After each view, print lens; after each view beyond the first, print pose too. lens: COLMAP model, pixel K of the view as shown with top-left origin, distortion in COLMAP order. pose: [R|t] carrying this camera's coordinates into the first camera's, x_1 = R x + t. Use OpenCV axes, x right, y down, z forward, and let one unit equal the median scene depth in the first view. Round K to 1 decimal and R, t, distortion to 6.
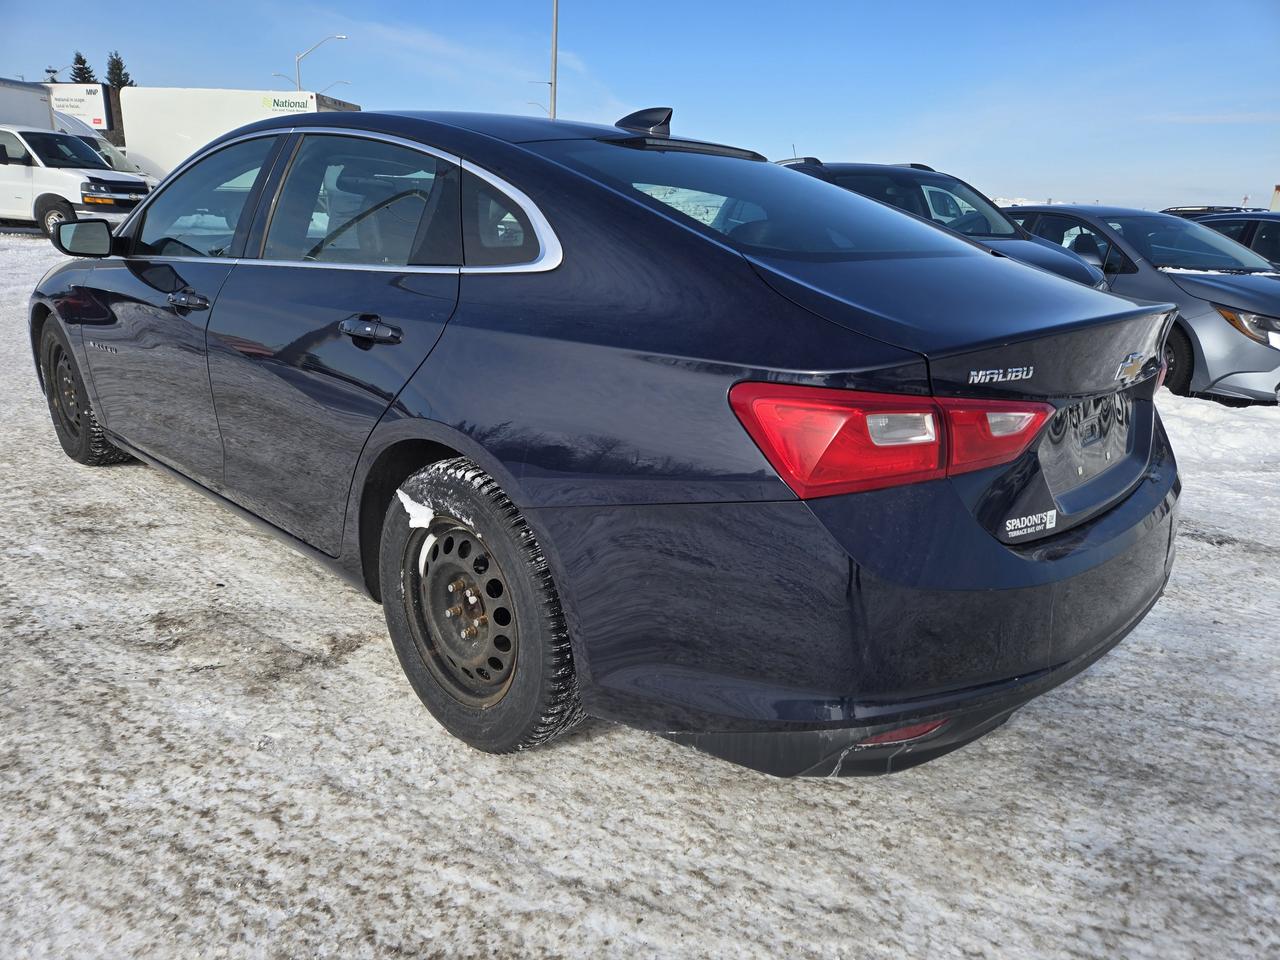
lens RADIAL K [[862.6, 0, 676.1], [0, 862.6, 495.4], [0, 0, 1]] dist [0.034234, -0.003275]
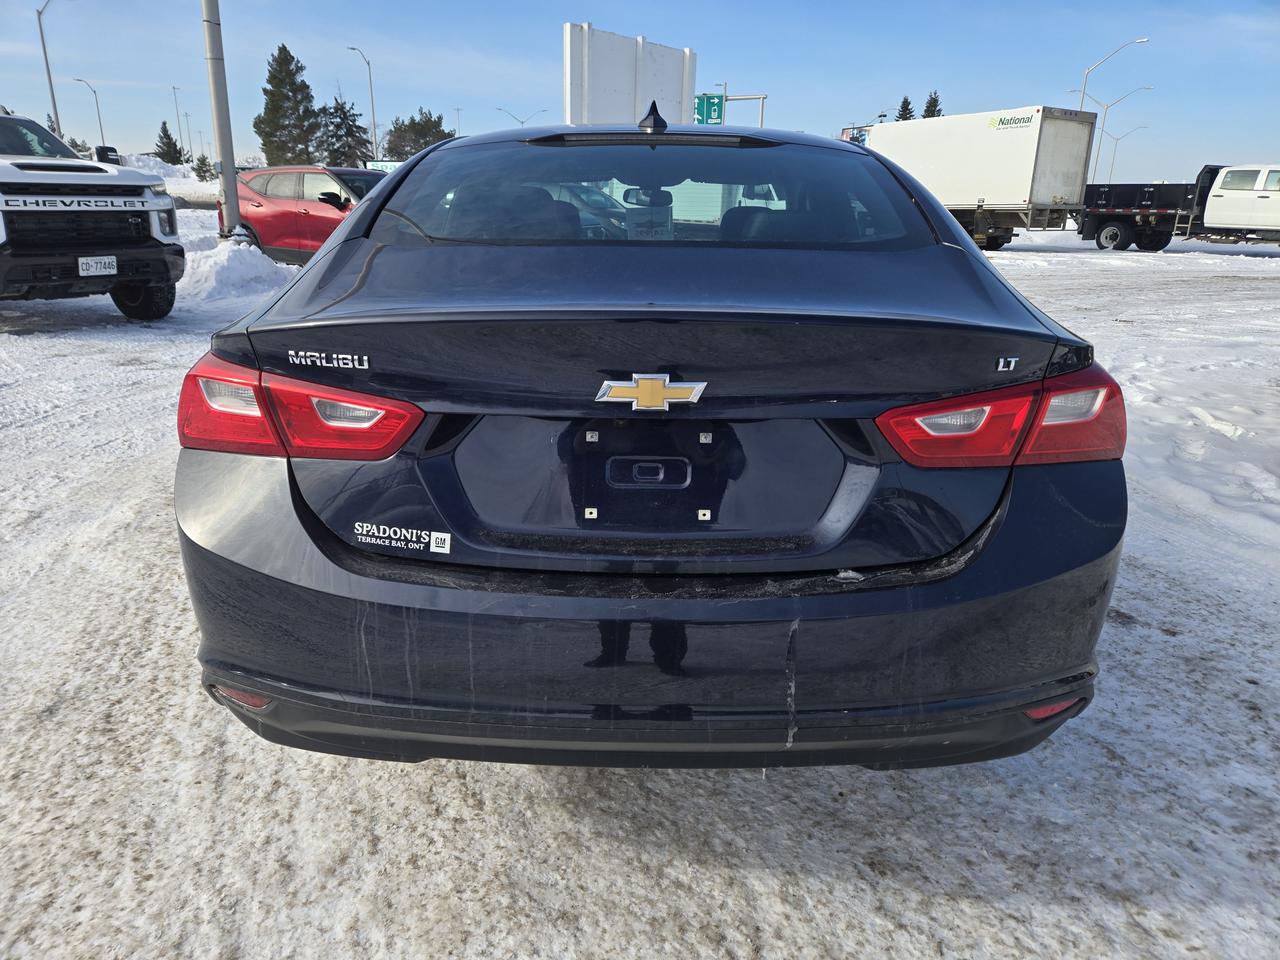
lens RADIAL K [[880.5, 0, 631.7], [0, 880.5, 481.2], [0, 0, 1]] dist [0.048245, -0.035286]
pose [[0.659723, 0.186284, -0.728055, 1.107341], [-0.215052, 0.975074, 0.054619, -0.112300], [0.720082, 0.120536, 0.683340, 0.496969]]
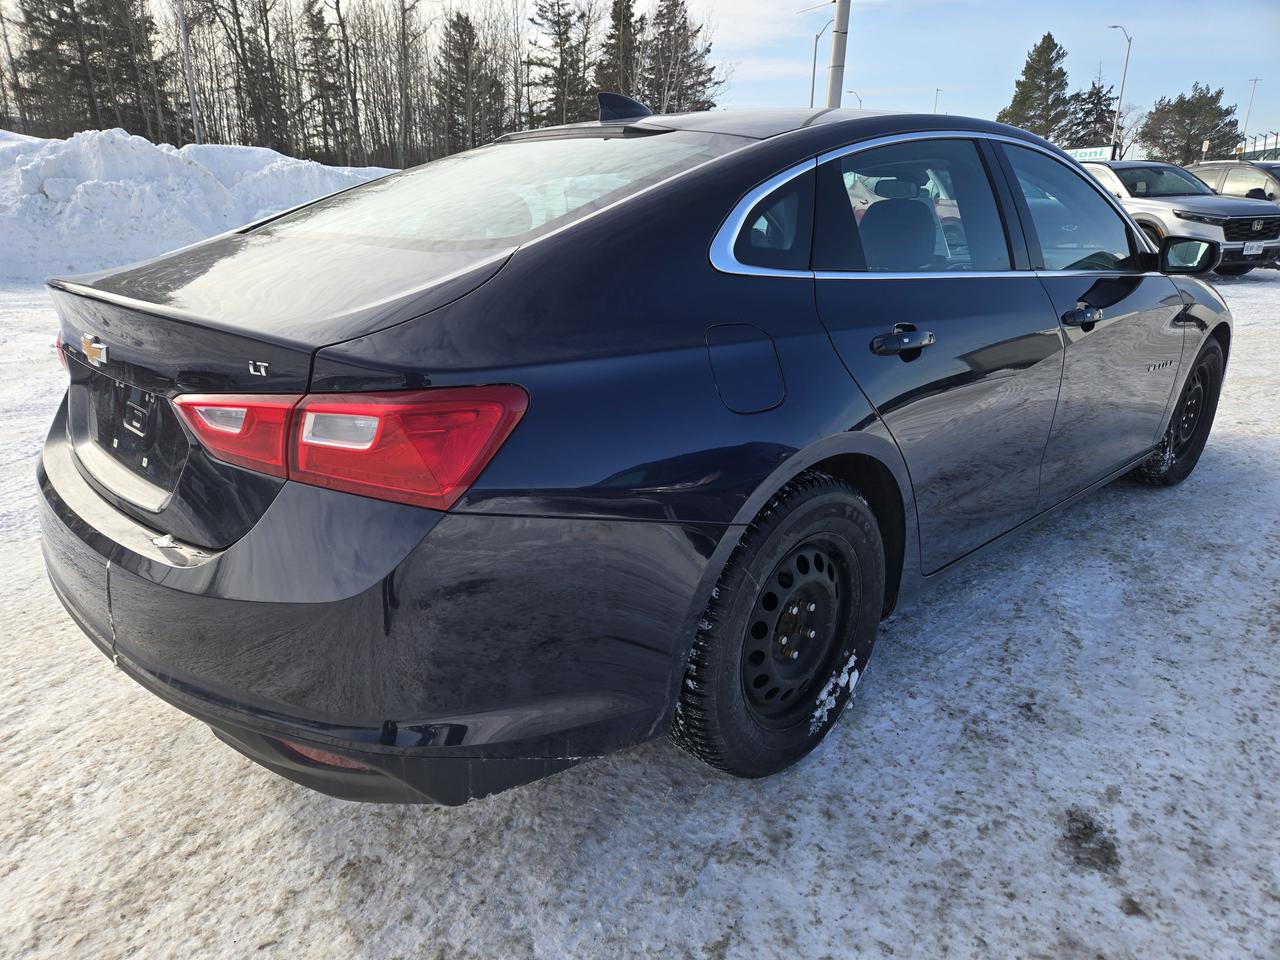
lens RADIAL K [[880.5, 0, 631.7], [0, 880.5, 481.2], [0, 0, 1]] dist [0.048245, -0.035286]
pose [[-0.079917, 0.262751, -0.961548, 1.475864], [-0.312986, 0.909234, 0.274469, -0.475422], [0.946390, 0.322886, 0.009574, 1.628240]]
